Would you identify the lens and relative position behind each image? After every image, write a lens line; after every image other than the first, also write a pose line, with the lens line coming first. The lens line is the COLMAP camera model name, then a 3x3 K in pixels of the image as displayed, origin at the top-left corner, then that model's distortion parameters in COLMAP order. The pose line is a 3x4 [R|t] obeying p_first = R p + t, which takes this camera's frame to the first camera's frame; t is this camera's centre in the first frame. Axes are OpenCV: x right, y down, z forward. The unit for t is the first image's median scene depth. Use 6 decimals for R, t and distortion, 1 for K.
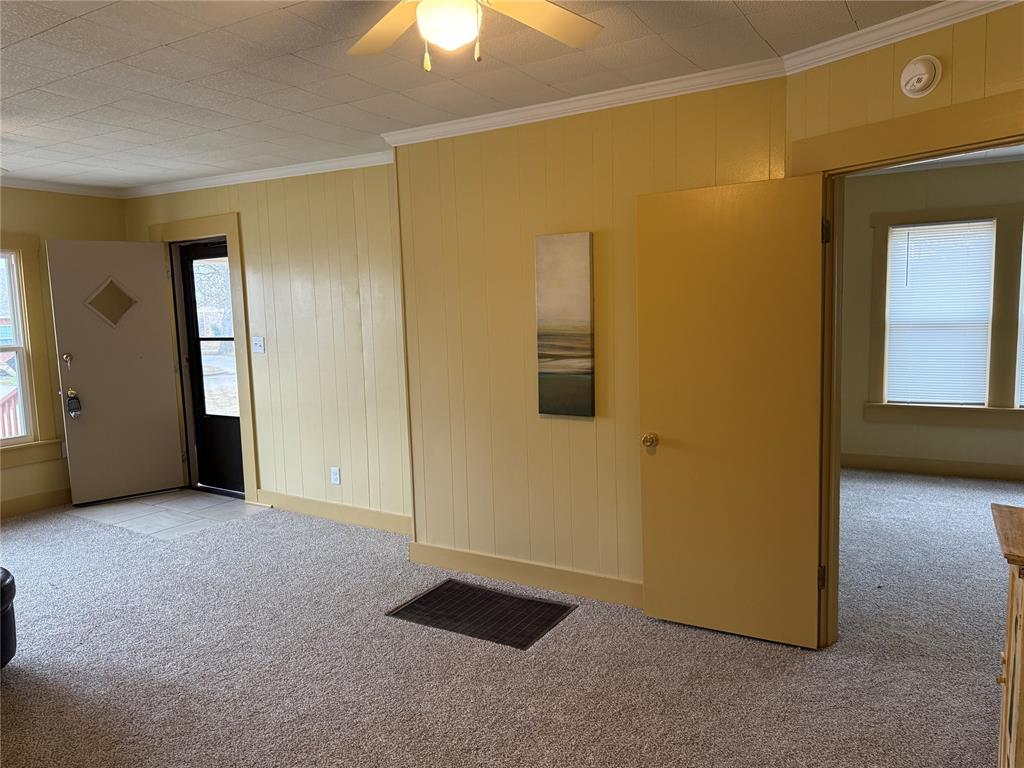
lens RADIAL K [[720.4, 0, 513.1], [0, 720.4, 377.4], [0, 0, 1]] dist [0.087449, -0.125055]
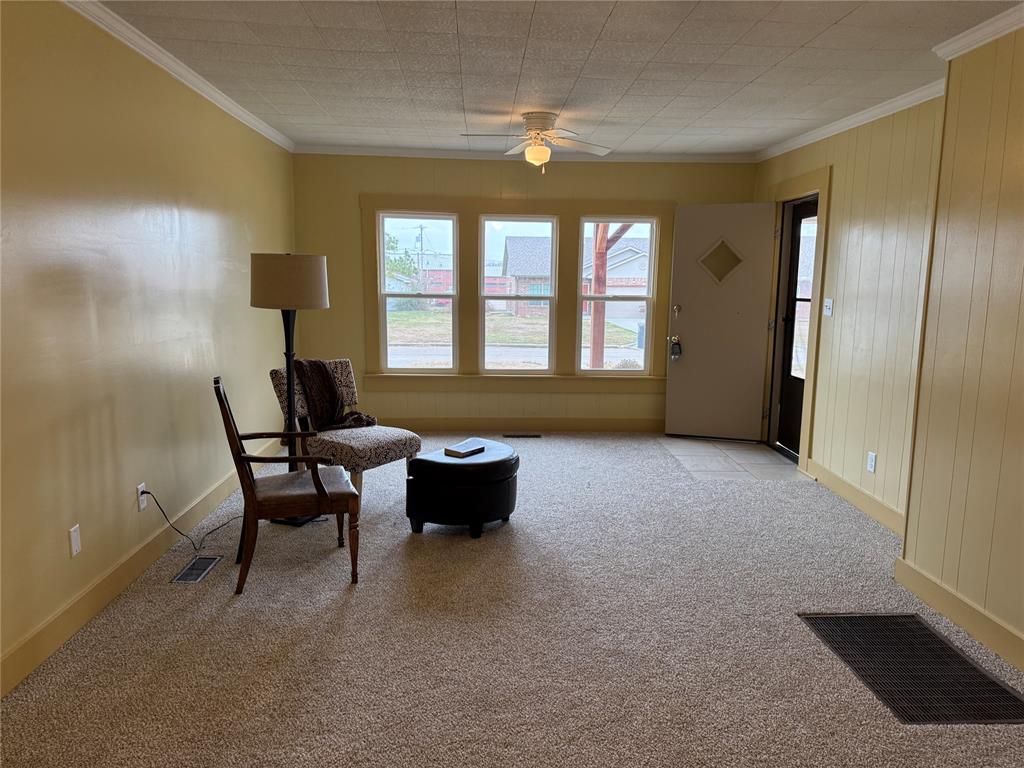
lens RADIAL K [[725.4, 0, 510.6], [0, 725.4, 388.1], [0, 0, 1]] dist [0.038708, -0.051478]
pose [[0.550238, 0.158512, -0.819825, 0.218249], [-0.110226, 0.987013, 0.116857, -0.007406], [0.827701, 0.026067, 0.560564, 0.140592]]
